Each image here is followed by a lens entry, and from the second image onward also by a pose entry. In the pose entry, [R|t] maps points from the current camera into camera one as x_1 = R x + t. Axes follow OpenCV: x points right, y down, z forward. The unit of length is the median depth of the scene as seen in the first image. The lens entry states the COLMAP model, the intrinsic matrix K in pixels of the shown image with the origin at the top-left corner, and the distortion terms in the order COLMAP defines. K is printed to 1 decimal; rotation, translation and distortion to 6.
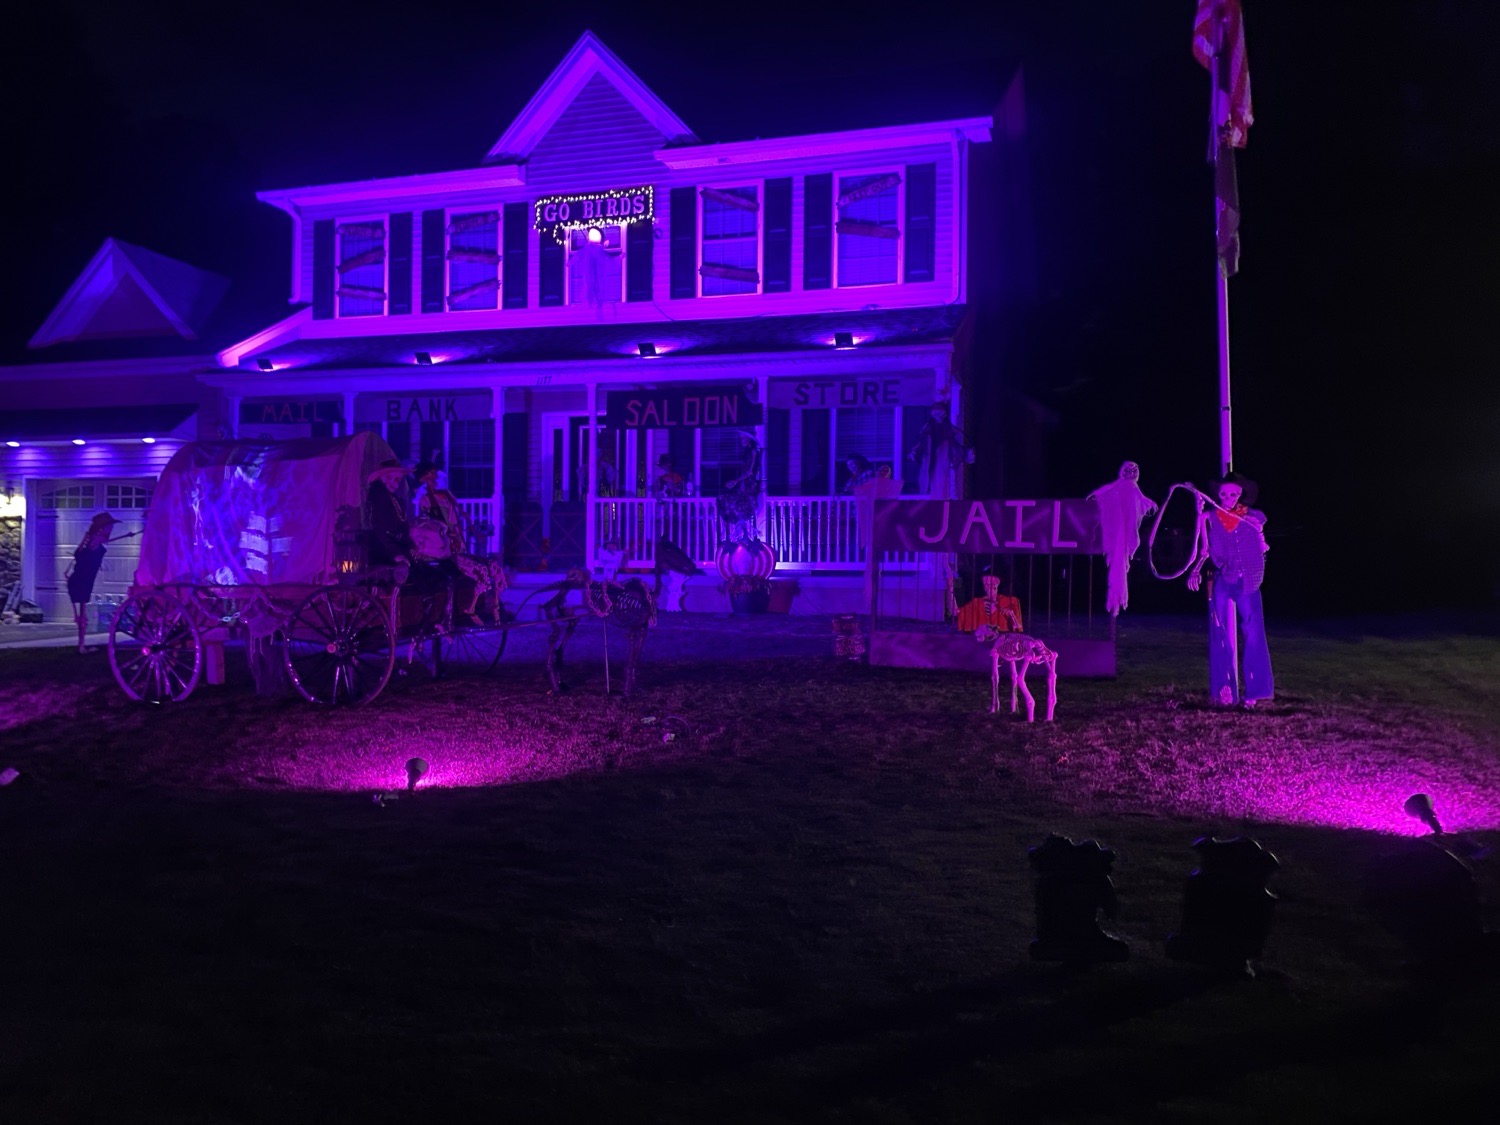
lens RADIAL K [[1270.1, 0, 829.9], [0, 1270.1, 507.5], [0, 0, 1]] dist [0.046600, -0.001985]
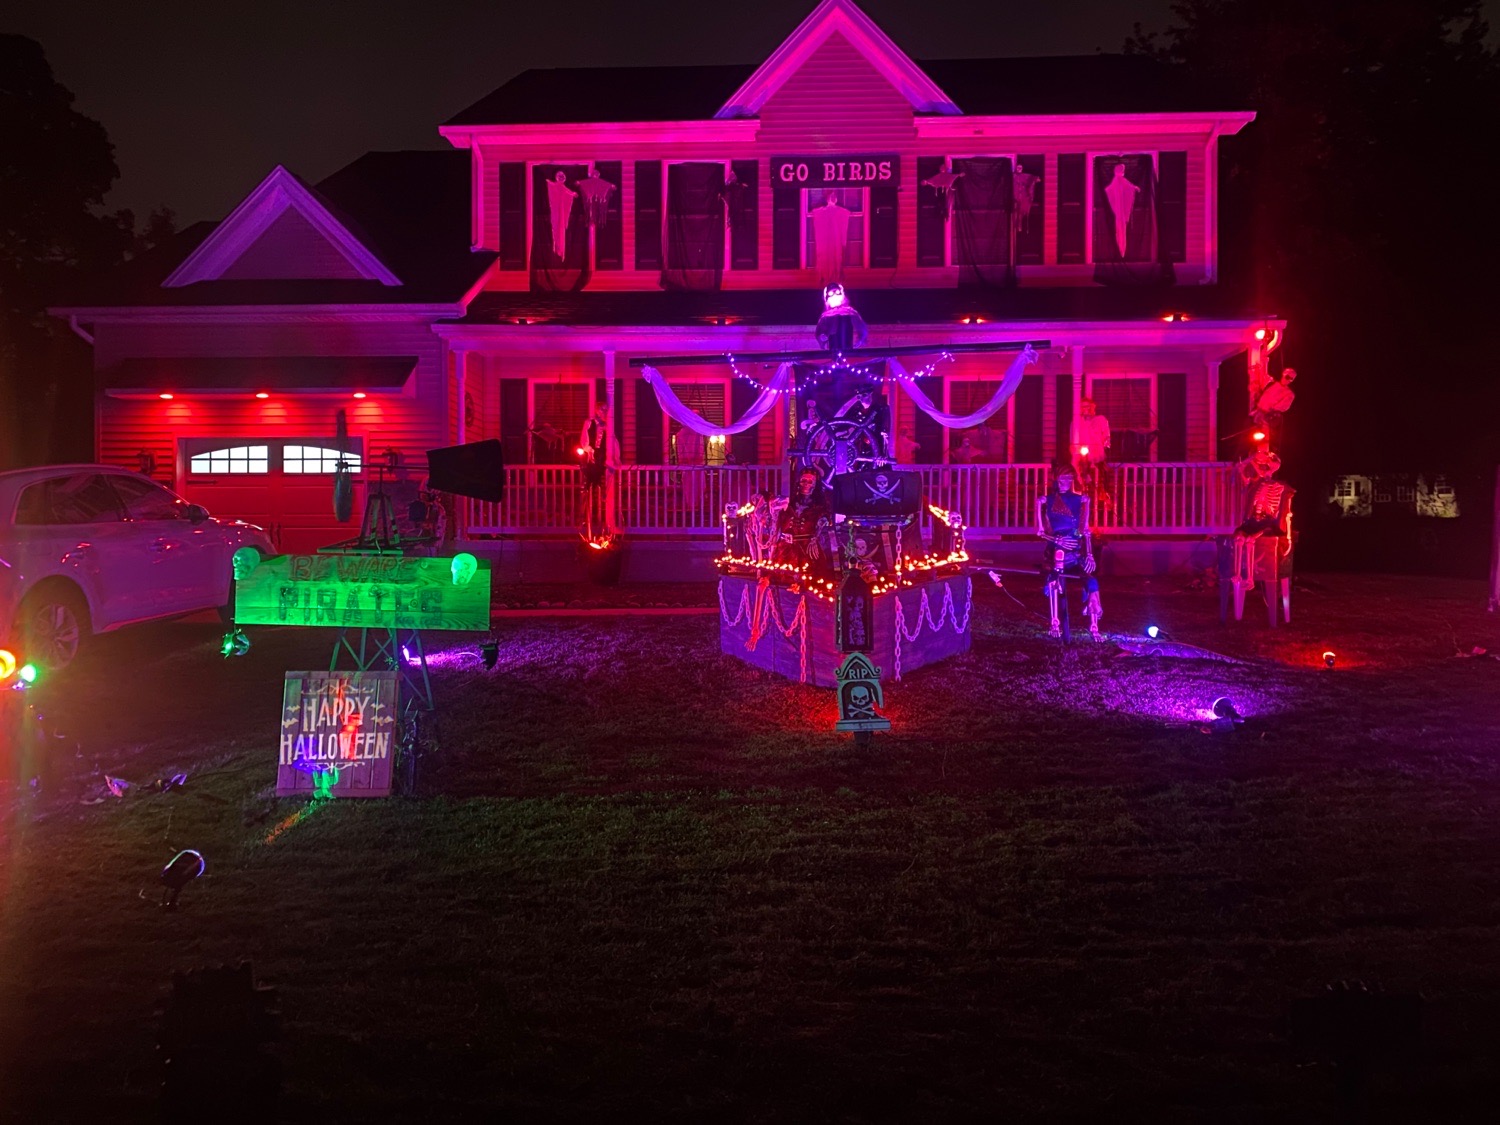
lens RADIAL K [[1121.4, 0, 743.6], [0, 1121.4, 540.3], [0, 0, 1]] dist [0.022312, -0.000083]
pose [[0.960083, -0.012094, 0.279453, -0.499190], [-0.003757, 0.998417, 0.056117, 0.002849], [-0.279689, -0.054927, 0.958518, 0.166674]]
